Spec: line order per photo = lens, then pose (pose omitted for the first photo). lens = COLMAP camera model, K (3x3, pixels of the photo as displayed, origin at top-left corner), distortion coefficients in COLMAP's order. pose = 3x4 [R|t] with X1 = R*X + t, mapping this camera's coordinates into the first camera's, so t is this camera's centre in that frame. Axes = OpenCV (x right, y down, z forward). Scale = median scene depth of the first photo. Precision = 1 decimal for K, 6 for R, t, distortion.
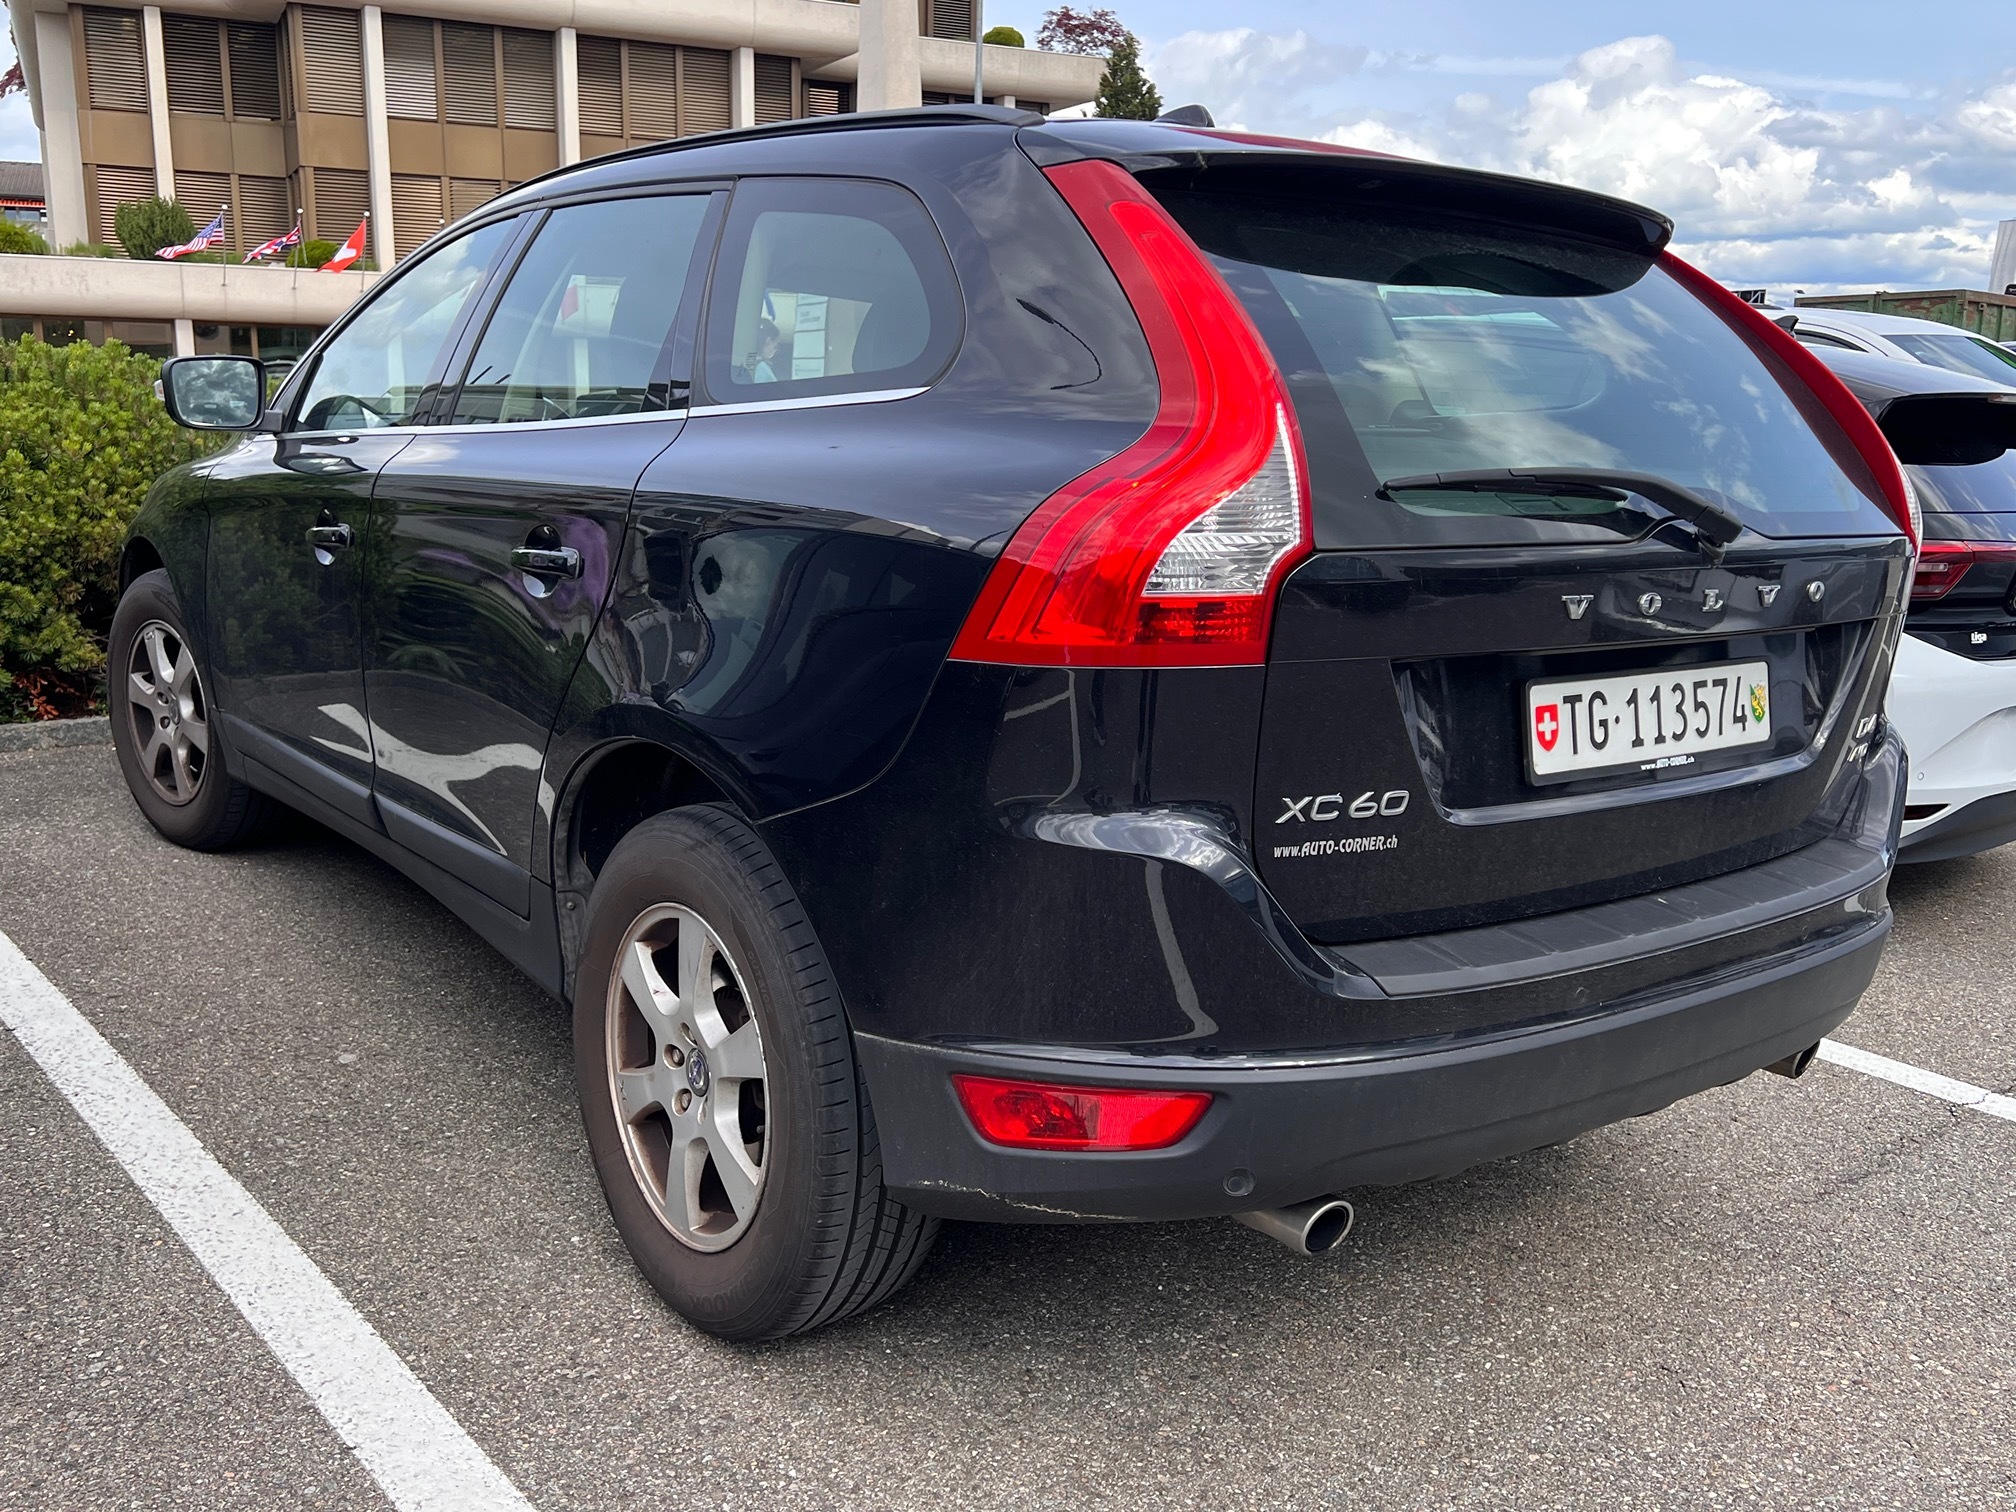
lens RADIAL K [[1761.0, 0, 1008.5], [0, 1761.0, 749.2], [0, 0, 1]] dist [0.048969, -0.001845]
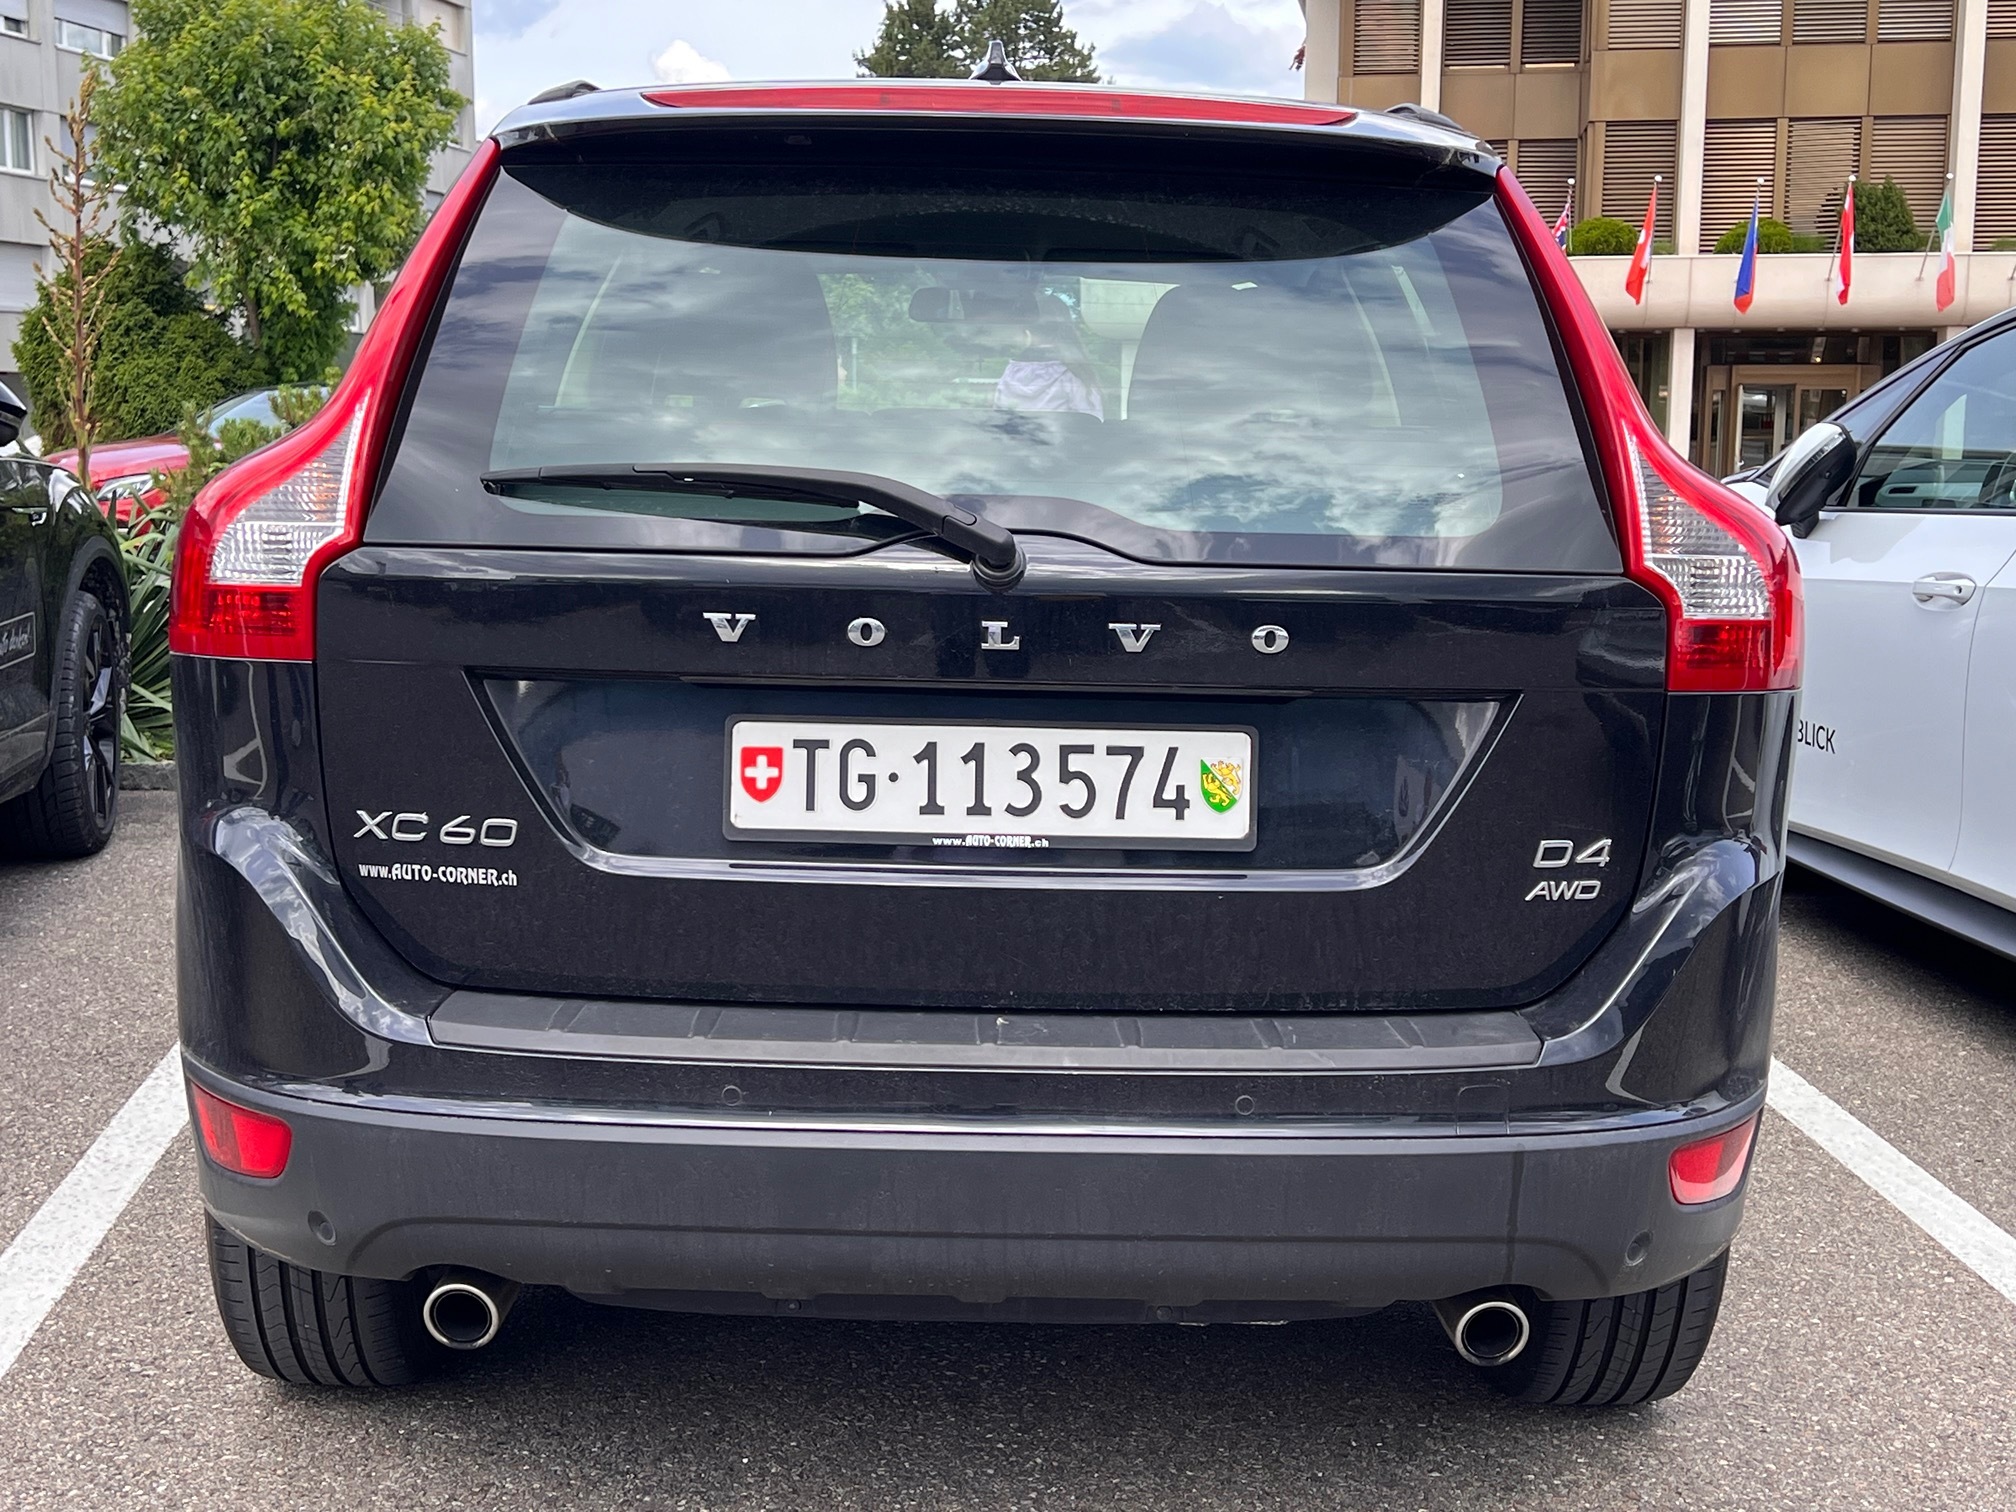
lens RADIAL K [[2542.4, 0, 1007.1], [0, 2542.4, 760.7], [0, 0, 1]] dist [0.021235, 0.000000]
pose [[0.818877, 0.069264, -0.569775, 1.060007], [-0.105772, 0.993901, -0.031192, 0.006630], [0.564140, 0.085809, 0.821209, 0.078927]]
